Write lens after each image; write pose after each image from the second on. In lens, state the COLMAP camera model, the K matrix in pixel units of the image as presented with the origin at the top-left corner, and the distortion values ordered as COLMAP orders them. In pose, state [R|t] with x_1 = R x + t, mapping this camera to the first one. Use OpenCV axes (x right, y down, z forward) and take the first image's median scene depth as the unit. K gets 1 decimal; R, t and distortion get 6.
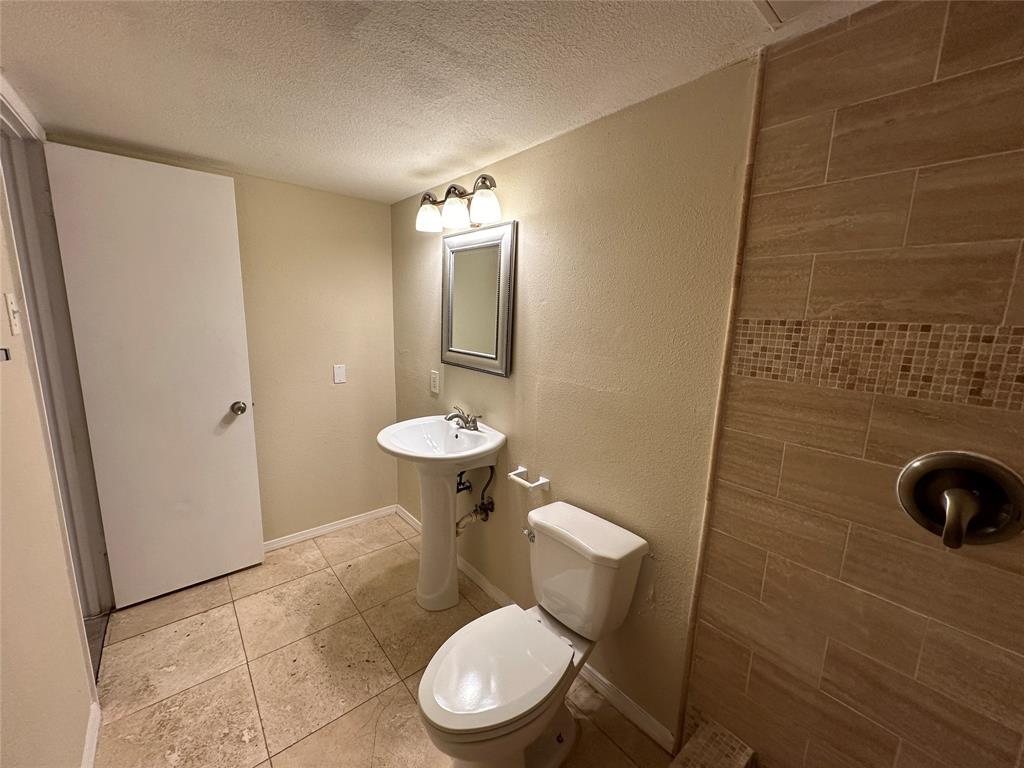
lens RADIAL K [[406.4, 0, 511.9], [0, 406.4, 384.1], [0, 0, 1]] dist [-0.001170, 0.000242]
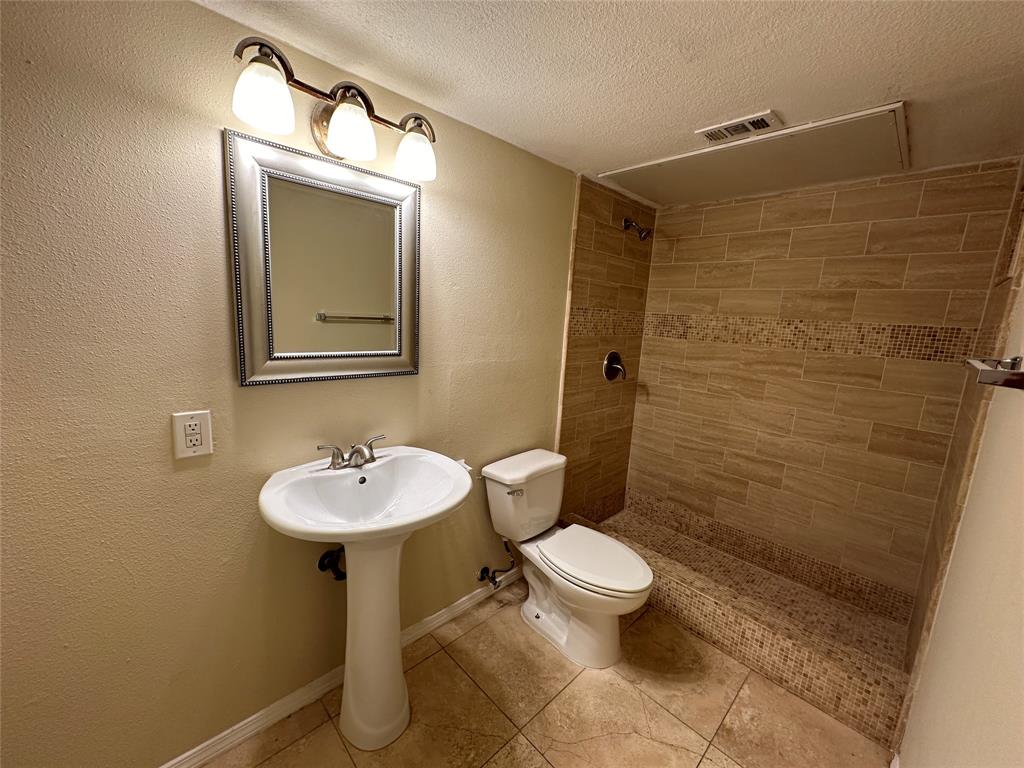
lens RADIAL K [[406.4, 0, 512.6], [0, 406.4, 383.2], [0, 0, 1]] dist [-0.001170, 0.000242]
pose [[-0.063411, -0.204363, 0.976839, -1.054586], [0.122145, 0.969861, 0.210832, -0.186619], [-0.990485, 0.132685, -0.036538, 1.042350]]
